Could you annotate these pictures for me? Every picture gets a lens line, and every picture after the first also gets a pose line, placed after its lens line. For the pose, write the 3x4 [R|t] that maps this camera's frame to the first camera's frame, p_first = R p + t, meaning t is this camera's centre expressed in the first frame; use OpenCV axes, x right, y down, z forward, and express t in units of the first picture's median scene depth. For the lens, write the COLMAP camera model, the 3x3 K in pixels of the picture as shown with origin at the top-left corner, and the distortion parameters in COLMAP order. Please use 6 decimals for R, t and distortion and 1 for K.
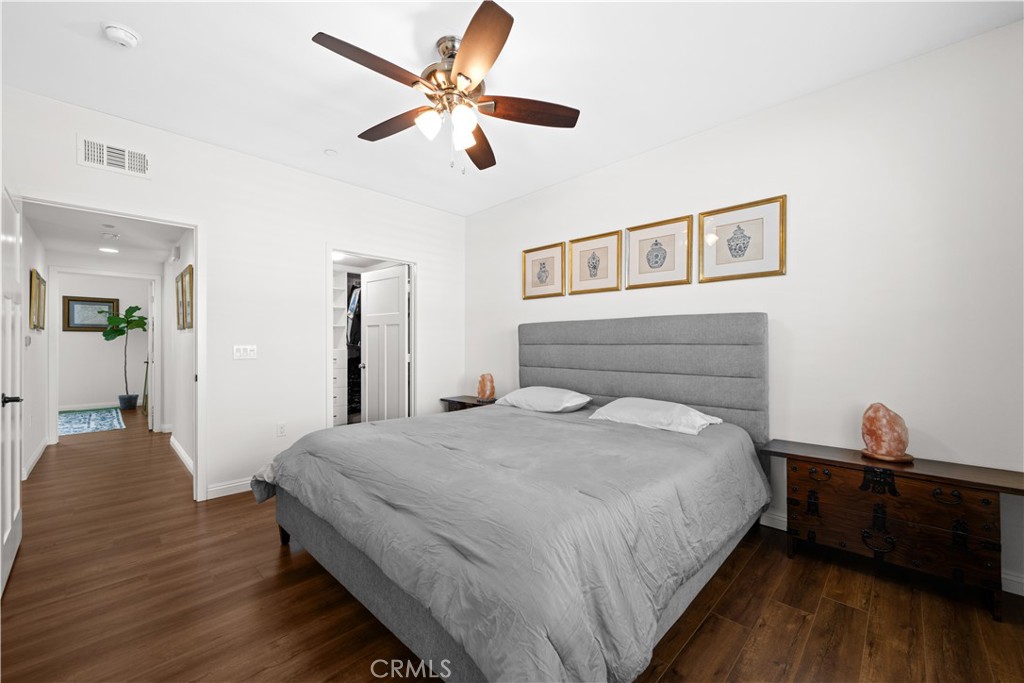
lens RADIAL K [[402.1, 0, 517.7], [0, 402.1, 341.4], [0, 0, 1]] dist [-0.008575, 0.000547]
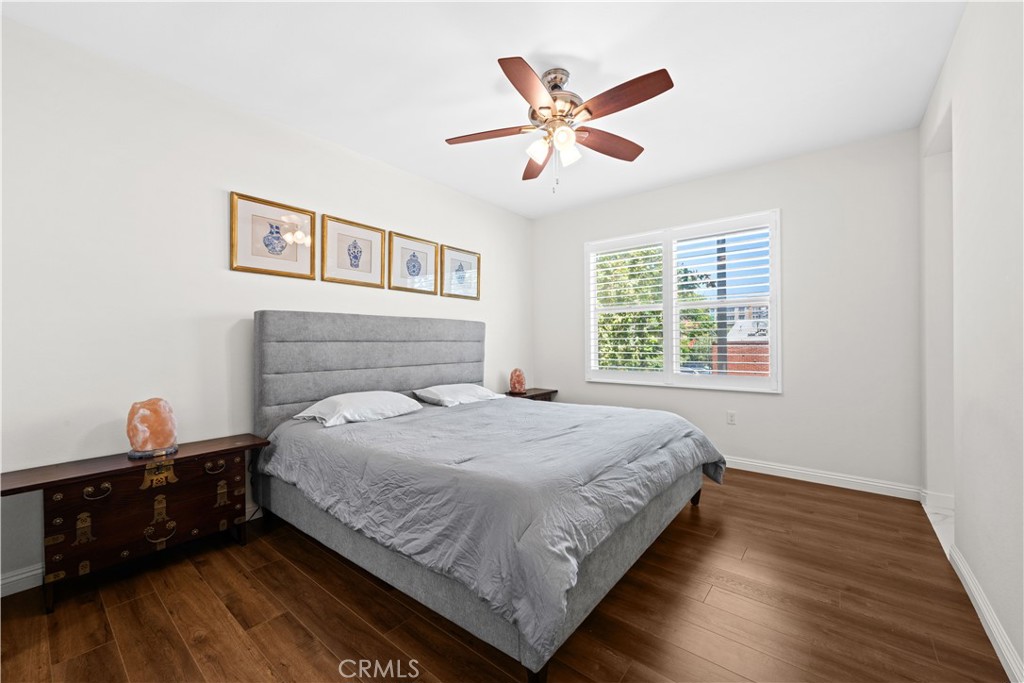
lens RADIAL K [[402.1, 0, 515.9], [0, 402.1, 339.3], [0, 0, 1]] dist [-0.008575, 0.000547]
pose [[-0.095672, 0.001796, 0.995411, -0.896813], [-0.007022, 0.999972, -0.002479, 0.003127], [-0.995388, -0.007227, -0.095657, 0.858519]]
